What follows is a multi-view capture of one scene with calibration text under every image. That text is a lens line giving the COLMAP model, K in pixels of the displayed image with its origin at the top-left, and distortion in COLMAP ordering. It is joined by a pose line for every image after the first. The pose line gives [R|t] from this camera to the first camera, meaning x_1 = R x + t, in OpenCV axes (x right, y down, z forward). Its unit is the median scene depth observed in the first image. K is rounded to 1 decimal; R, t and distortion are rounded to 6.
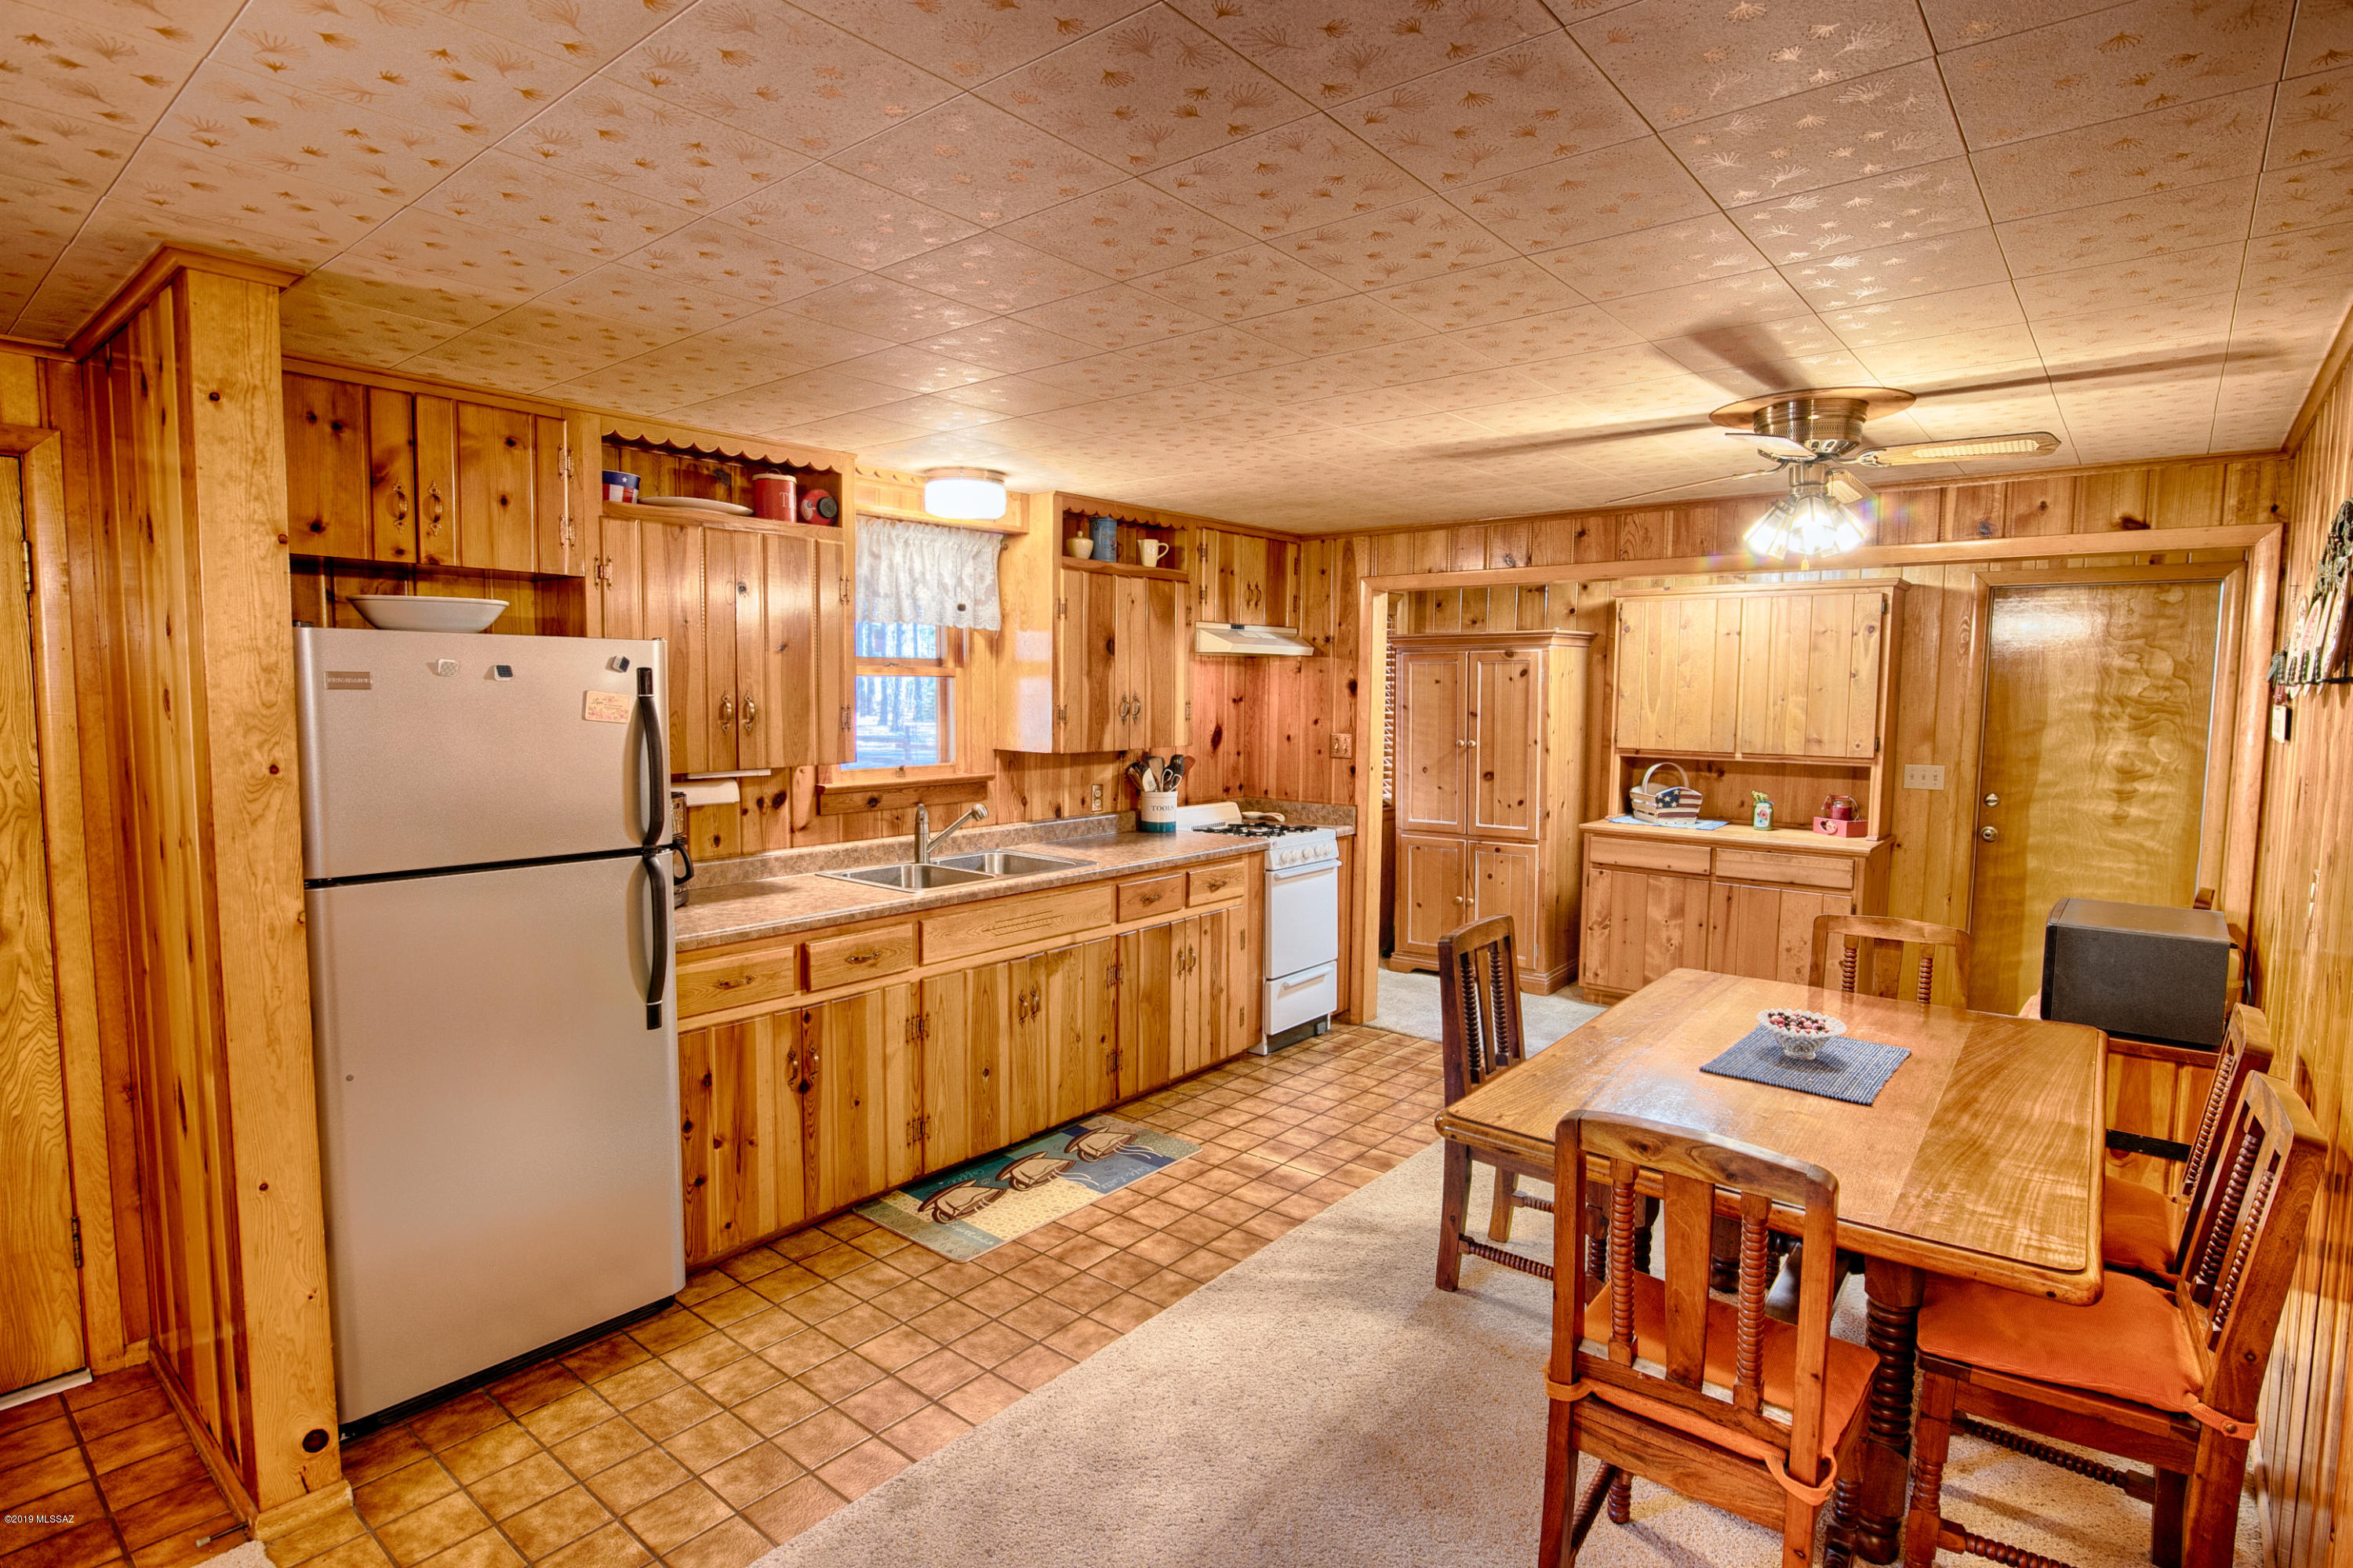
lens RADIAL K [[1179.4, 0, 1176.5], [0, 1179.4, 784.0], [0, 0, 1]] dist [-0.003258, -0.000336]
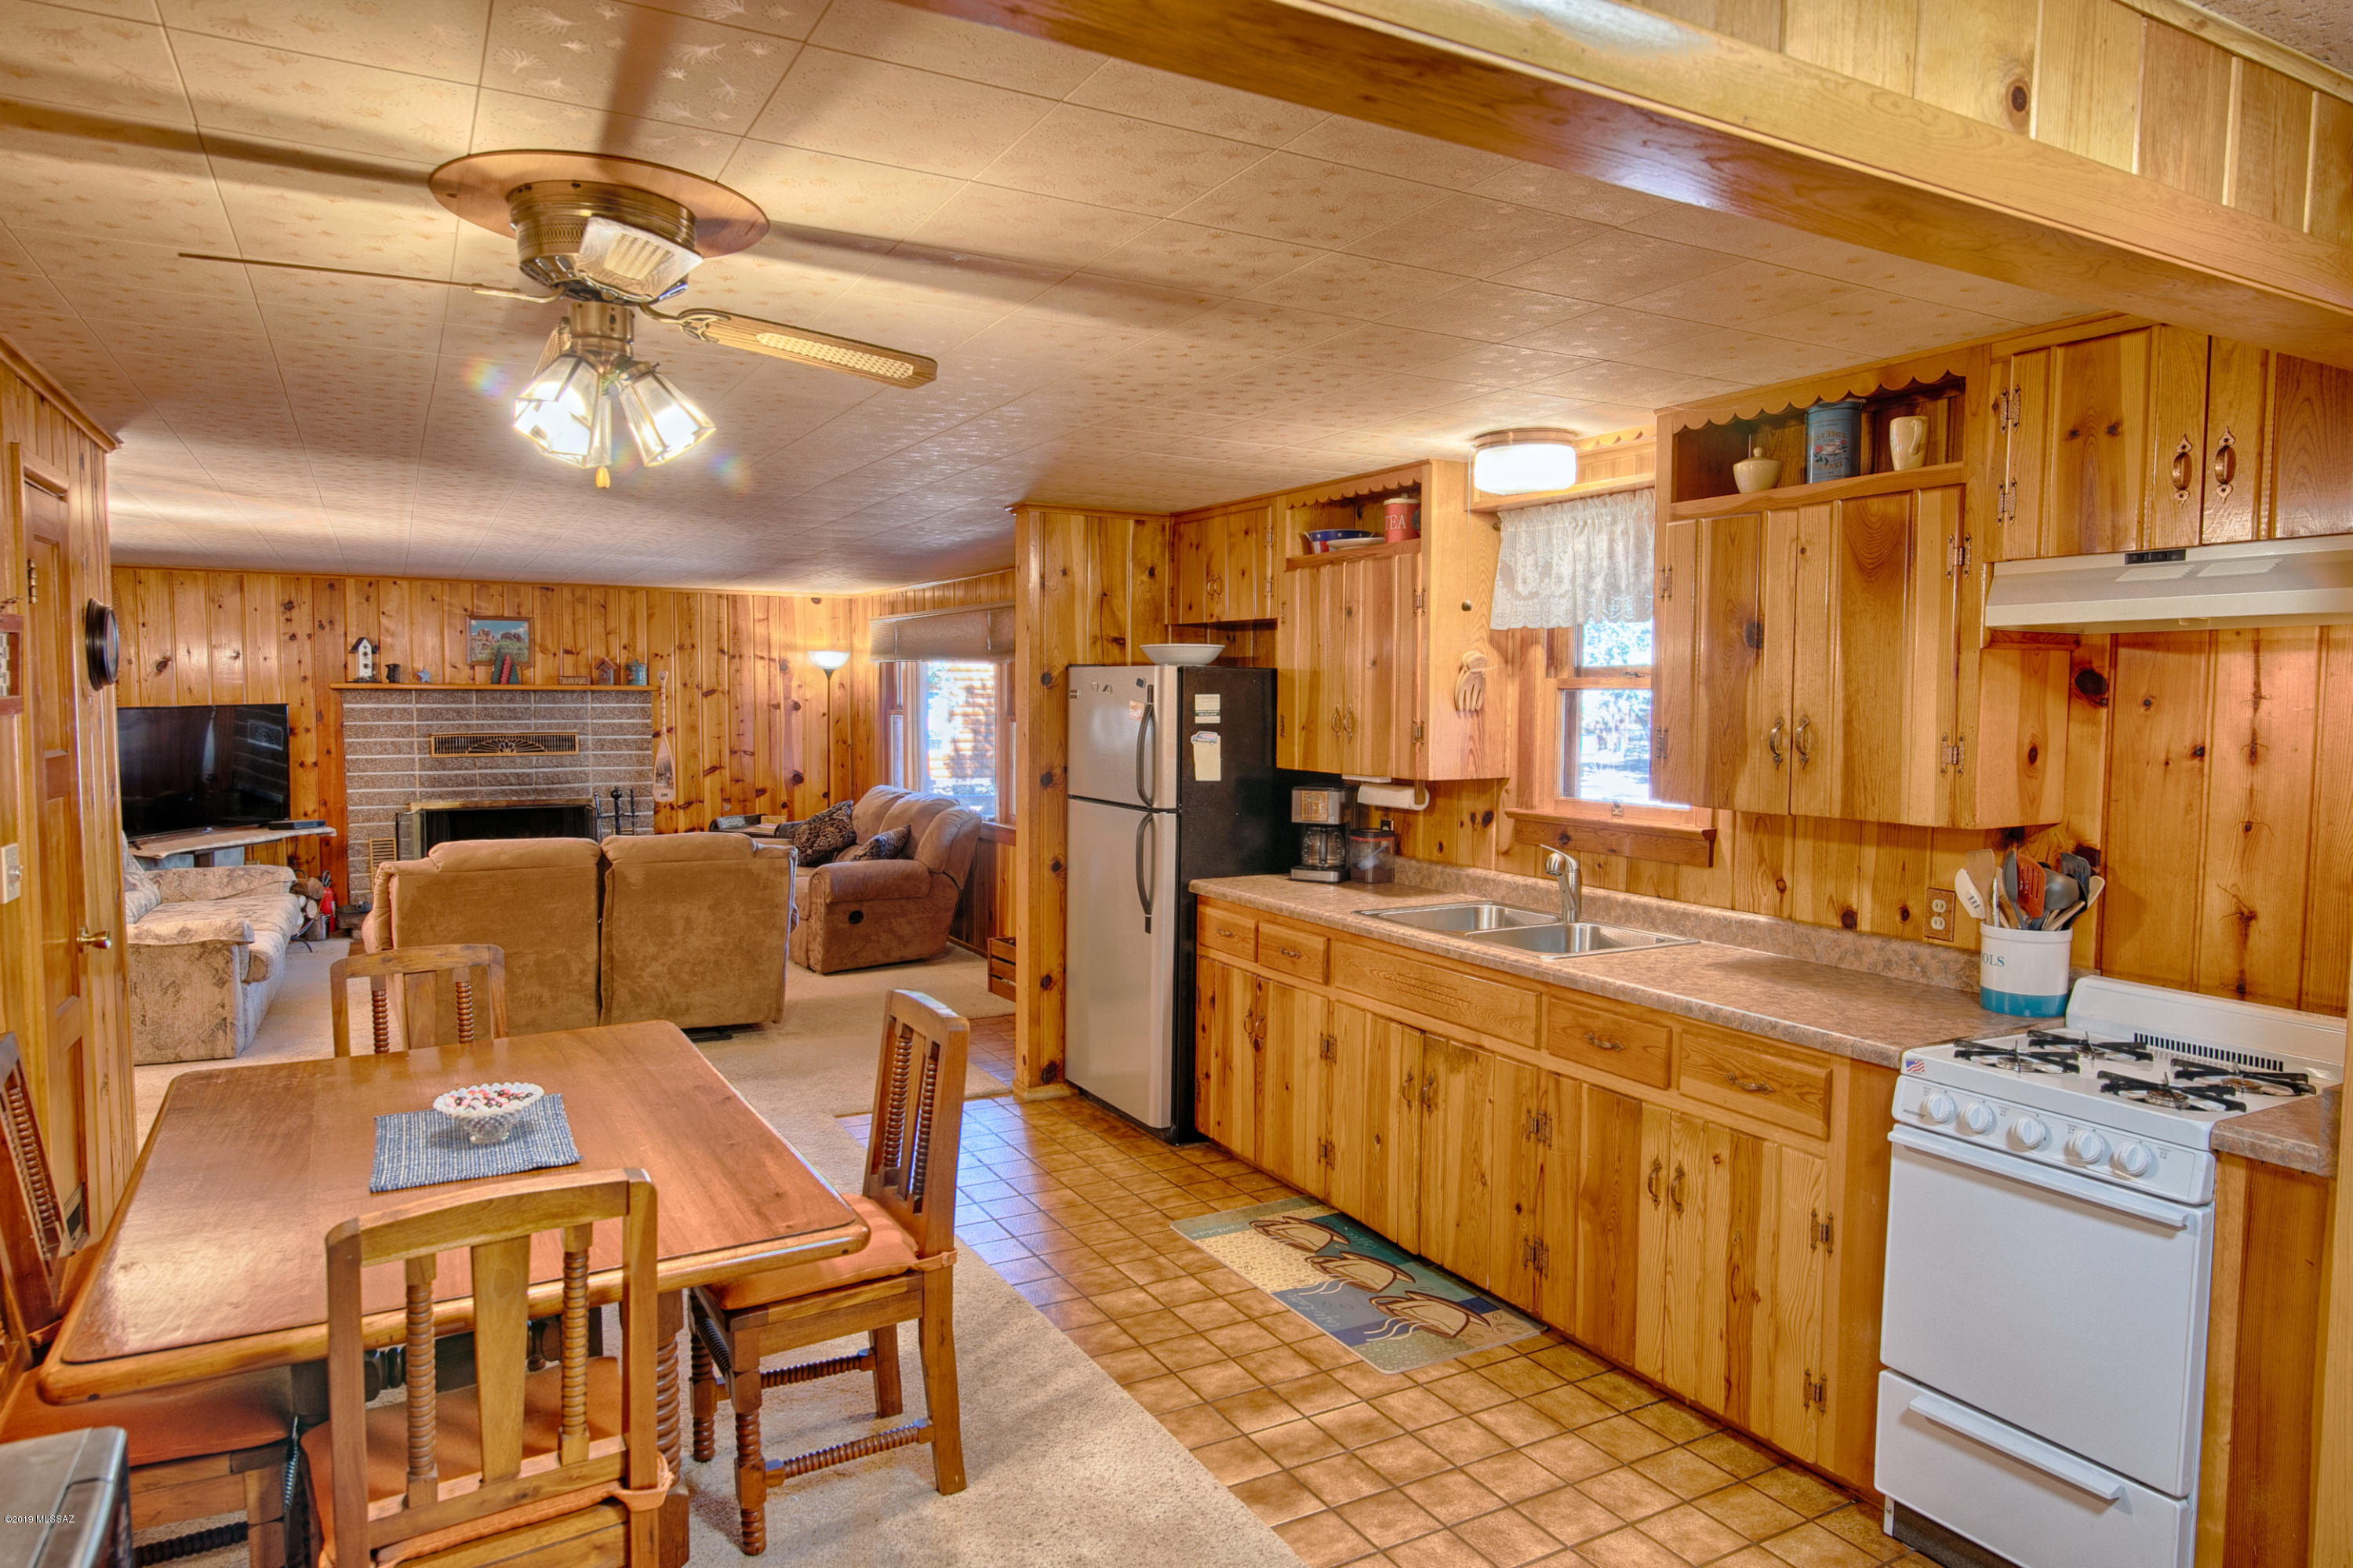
lens RADIAL K [[1420.3, 0, 1176.5], [0, 1420.3, 784.0], [0, 0, 1]] dist [-0.005909, 0.002780]
pose [[-0.354901, 0.049977, -0.933567, 0.816843], [-0.087805, 0.992375, 0.086505, -0.090124], [0.930772, 0.112673, -0.347806, 1.134562]]
